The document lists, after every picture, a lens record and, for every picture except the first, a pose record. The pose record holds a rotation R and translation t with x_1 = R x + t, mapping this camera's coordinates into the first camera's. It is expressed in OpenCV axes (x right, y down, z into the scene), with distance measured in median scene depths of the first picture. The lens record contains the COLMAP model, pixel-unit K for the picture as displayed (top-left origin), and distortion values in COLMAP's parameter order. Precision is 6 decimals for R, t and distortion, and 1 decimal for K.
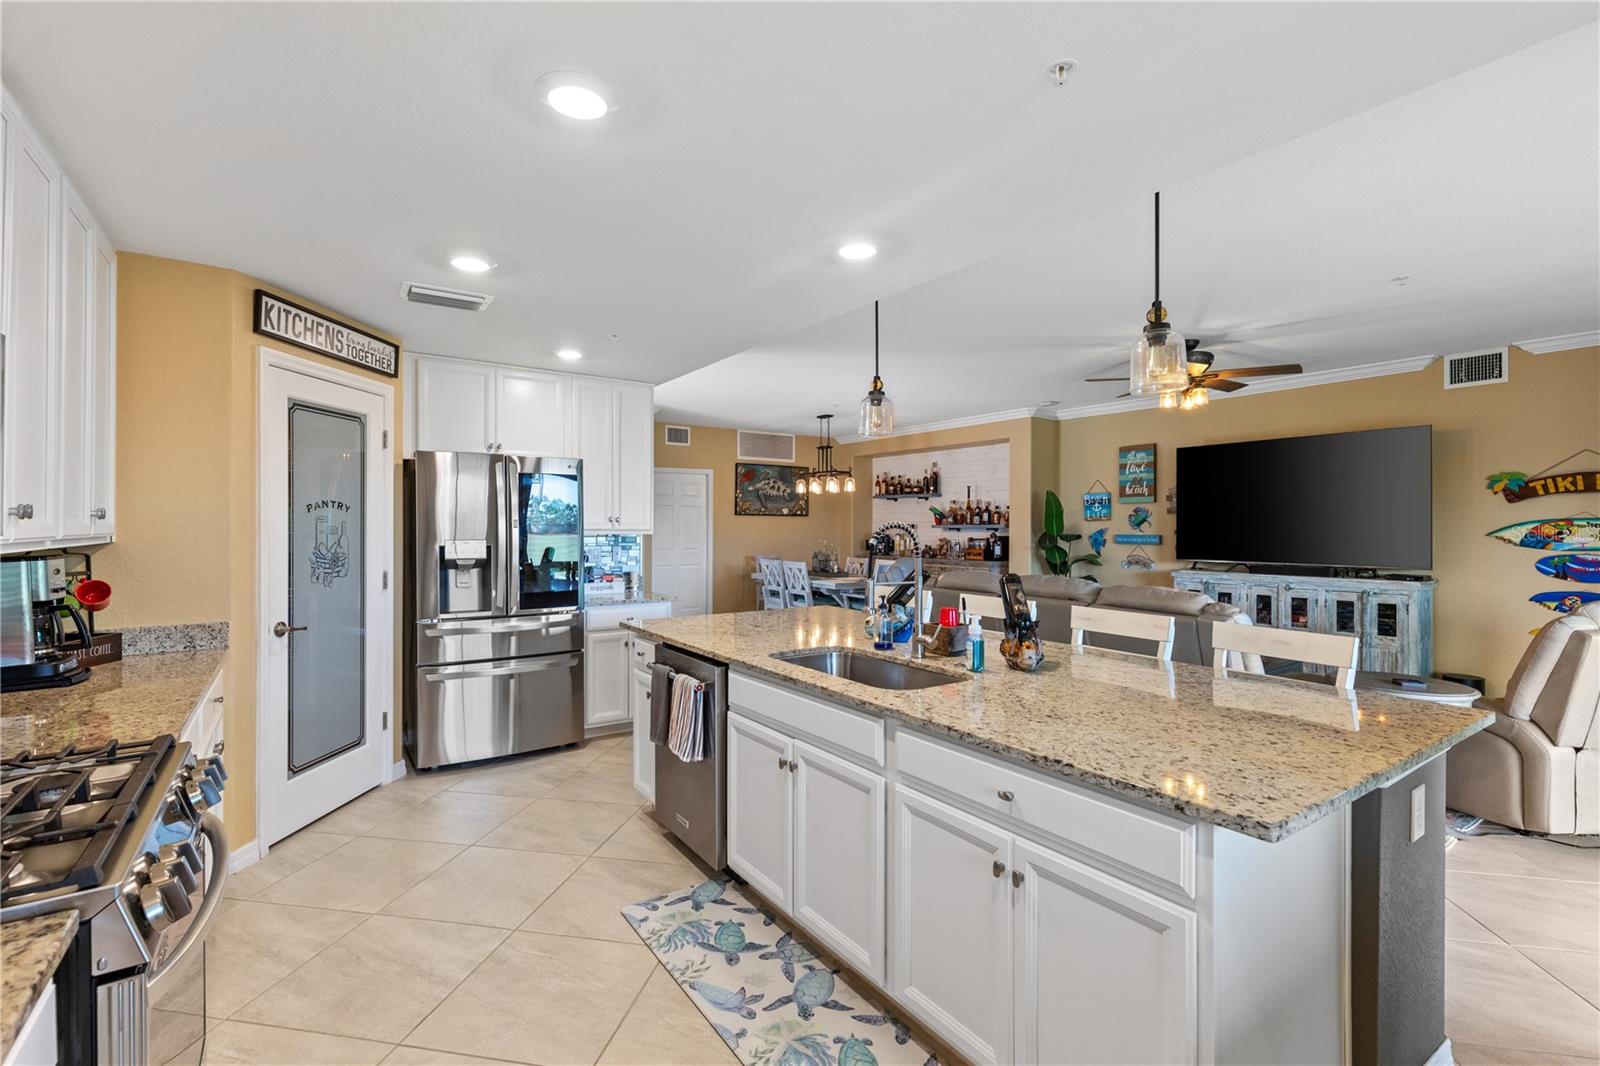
lens RADIAL K [[722.7, 0, 802.4], [0, 722.7, 525.6], [0, 0, 1]] dist [0.007173, -0.003409]
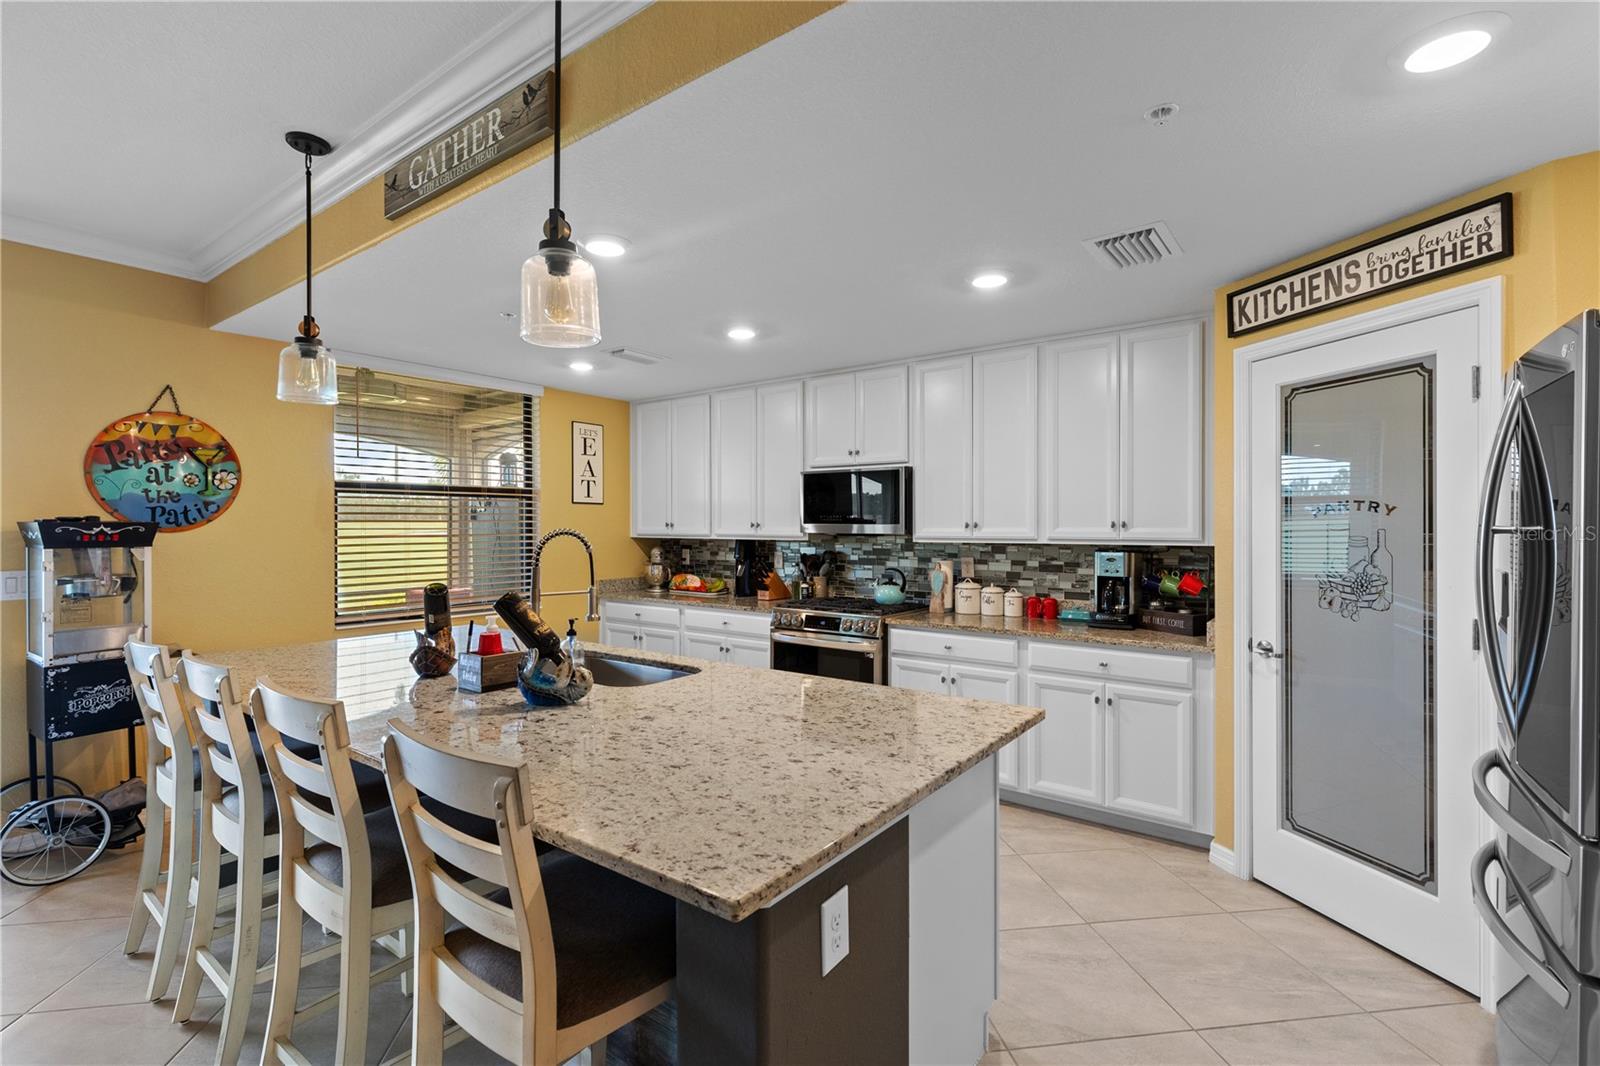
lens RADIAL K [[722.7, 0, 795.0], [0, 722.7, 526.8], [0, 0, 1]] dist [0.007173, -0.003409]
pose [[-0.948913, -0.003787, -0.315515, 0.113470], [-0.004253, 0.999991, 0.000789, -0.006541], [0.315509, 0.002090, -0.948920, 1.604036]]
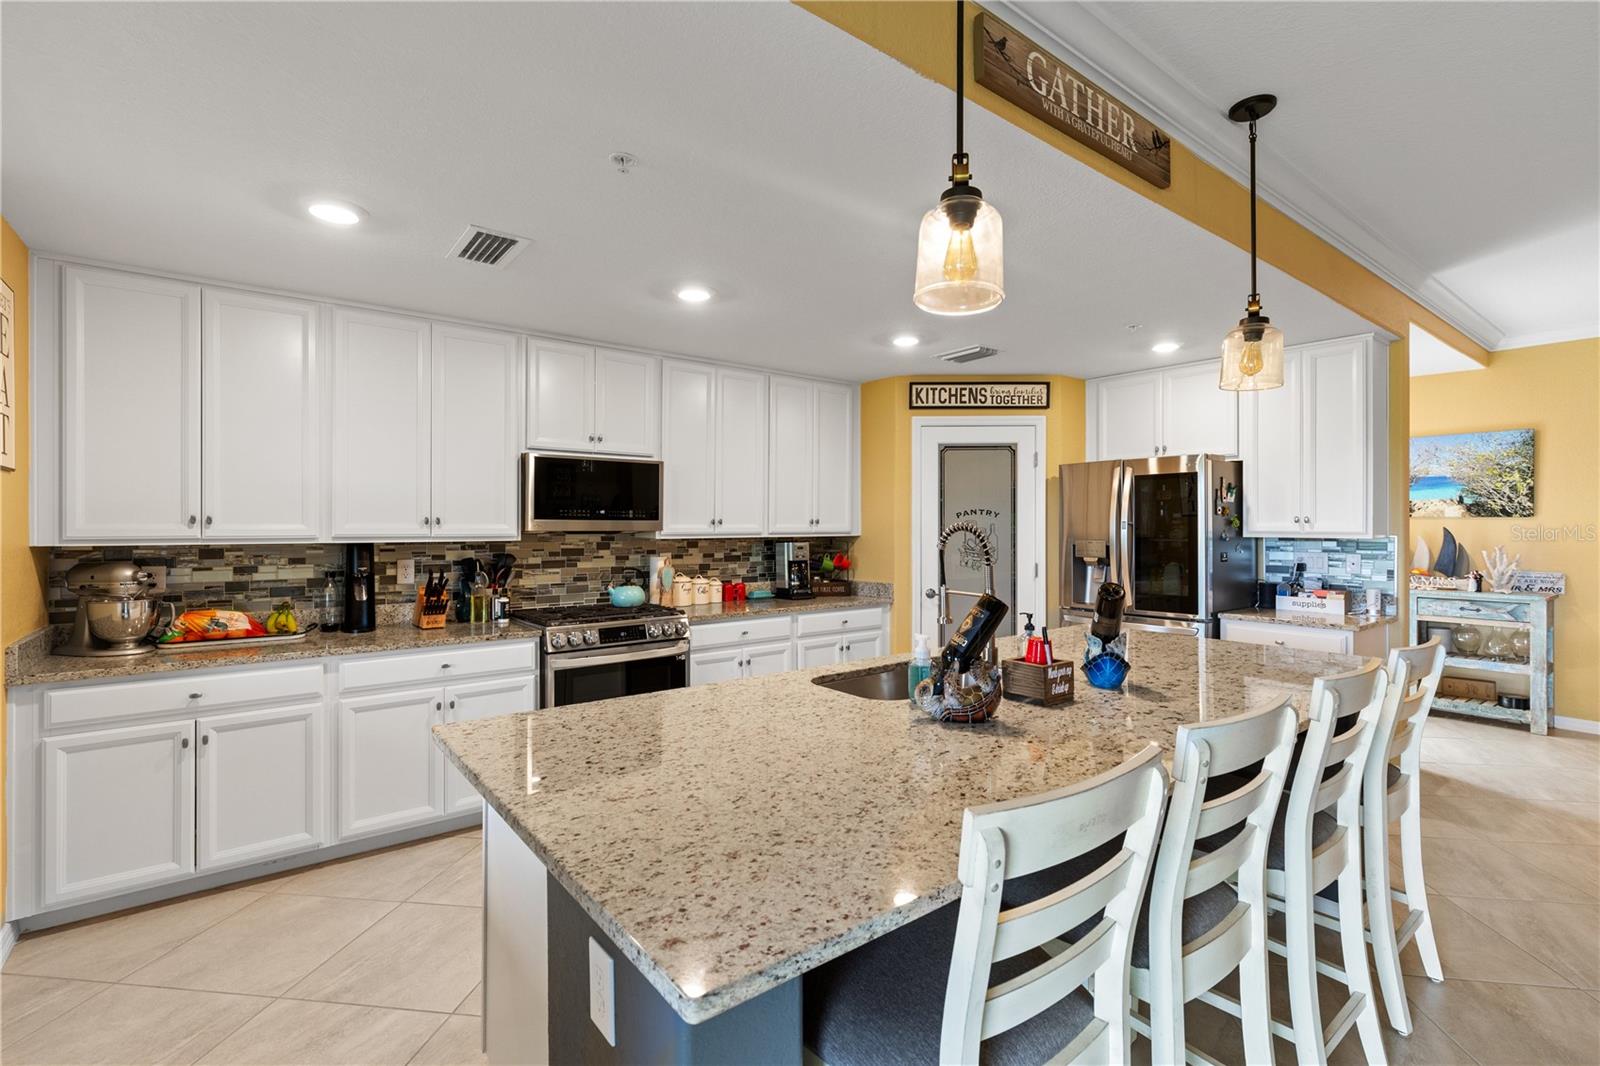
lens RADIAL K [[722.7, 0, 794.0], [0, 722.7, 527.1], [0, 0, 1]] dist [0.007173, -0.003409]
pose [[0.044506, 0.000845, -0.999009, 0.793091], [-0.000207, 1.000000, 0.000837, -0.001201], [0.999009, 0.000169, 0.044506, 0.609975]]
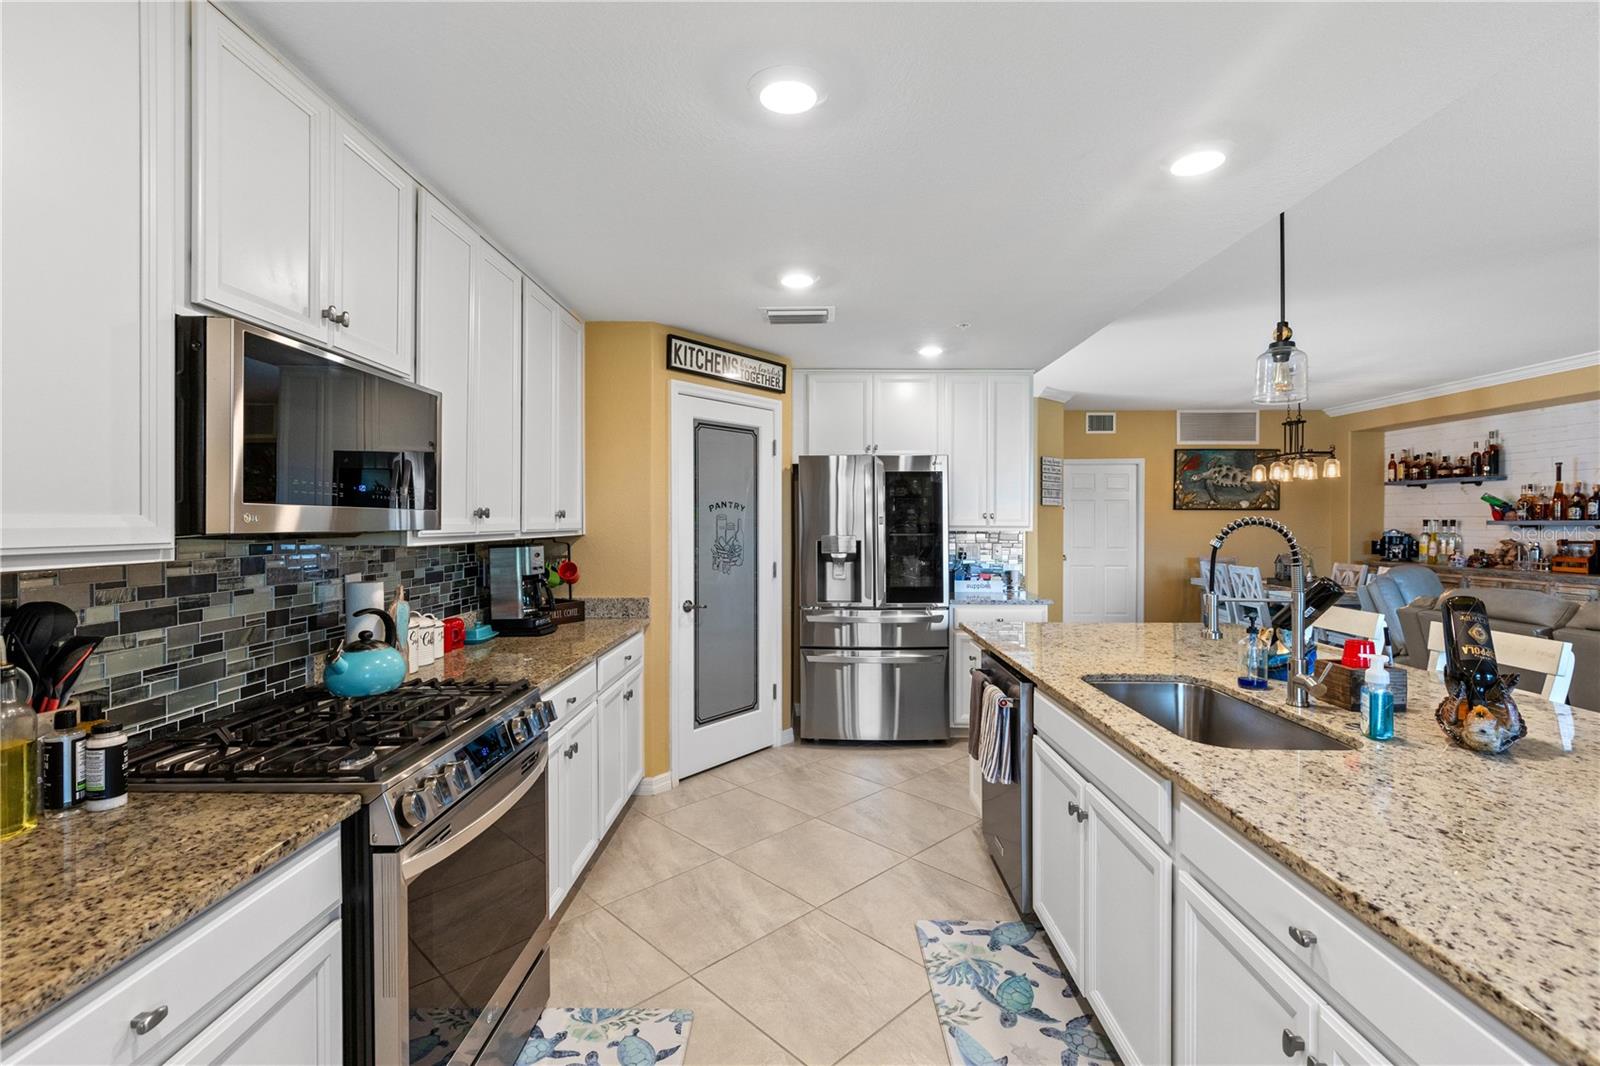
lens RADIAL K [[722.7, 0, 794.0], [0, 722.7, 524.5], [0, 0, 1]] dist [0.007173, -0.003409]
pose [[0.809355, 0.000384, -0.587319, 0.146391], [0.001360, 0.999996, 0.002527, 0.000415], [0.587318, -0.002843, 0.809351, 0.102671]]
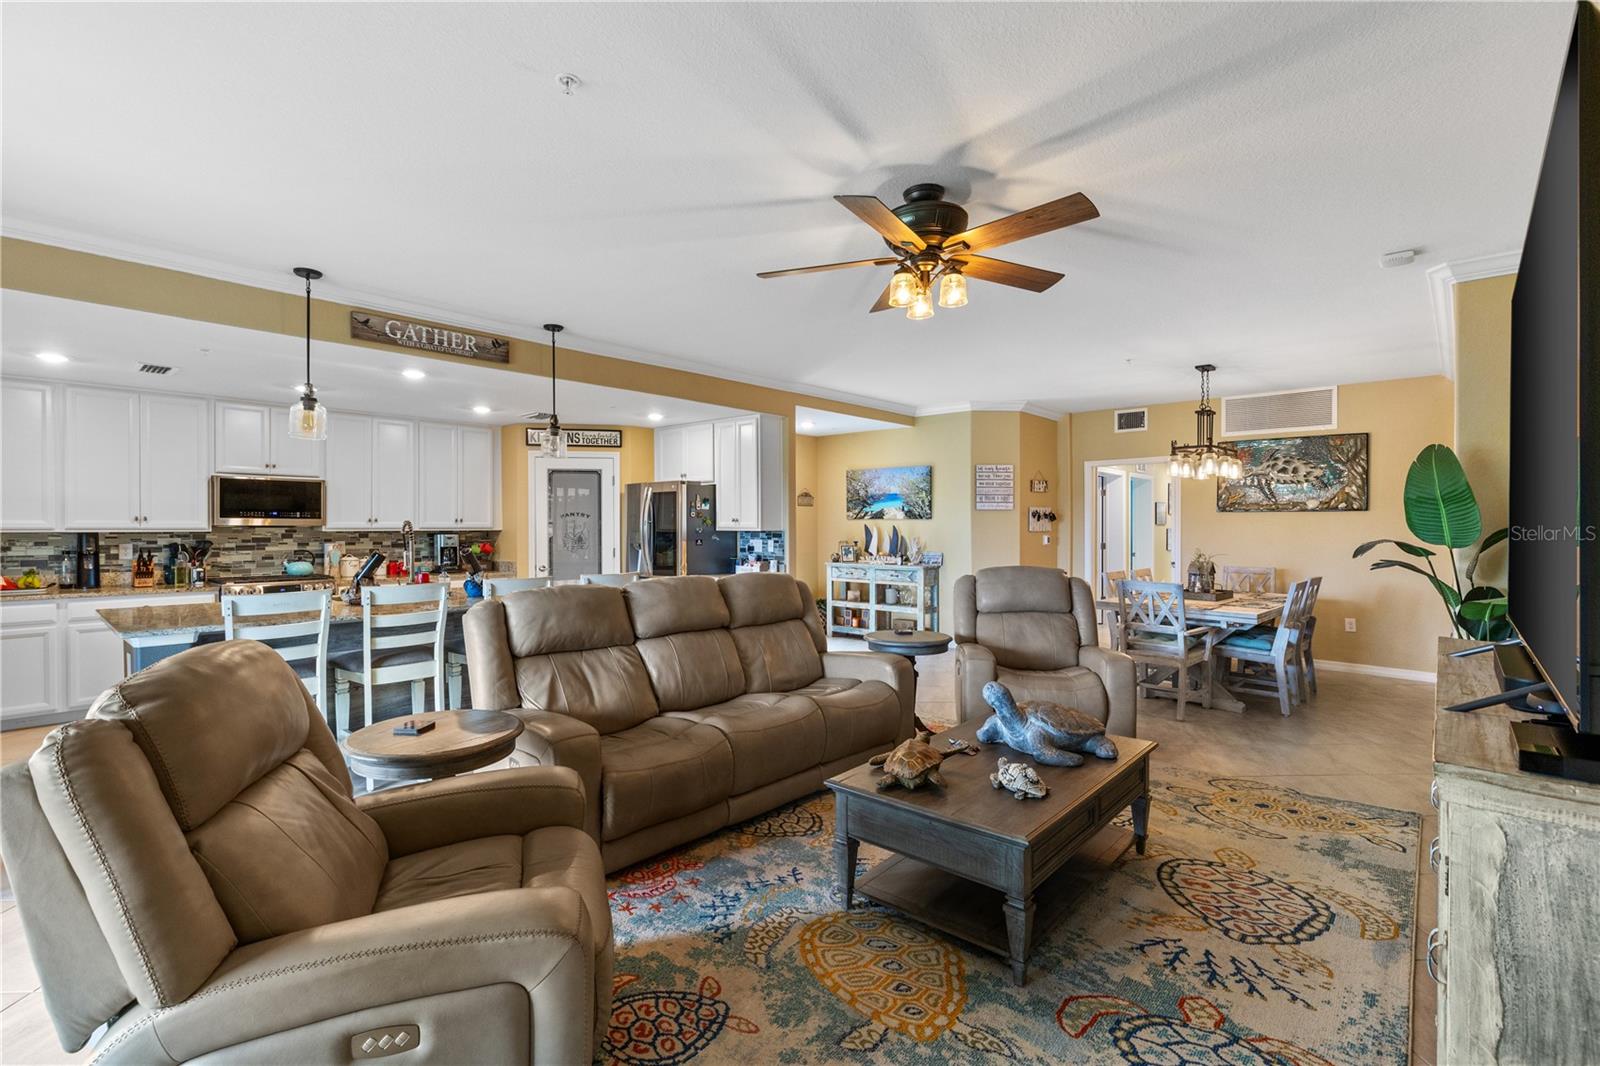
lens RADIAL K [[722.7, 0, 800.6], [0, 722.7, 533.9], [0, 0, 1]] dist [0.007173, -0.003409]
pose [[0.222852, 0.008104, -0.974819, 1.690266], [-0.001824, 0.999967, 0.007896, 0.010899], [0.974851, 0.000018, 0.222859, 1.243772]]
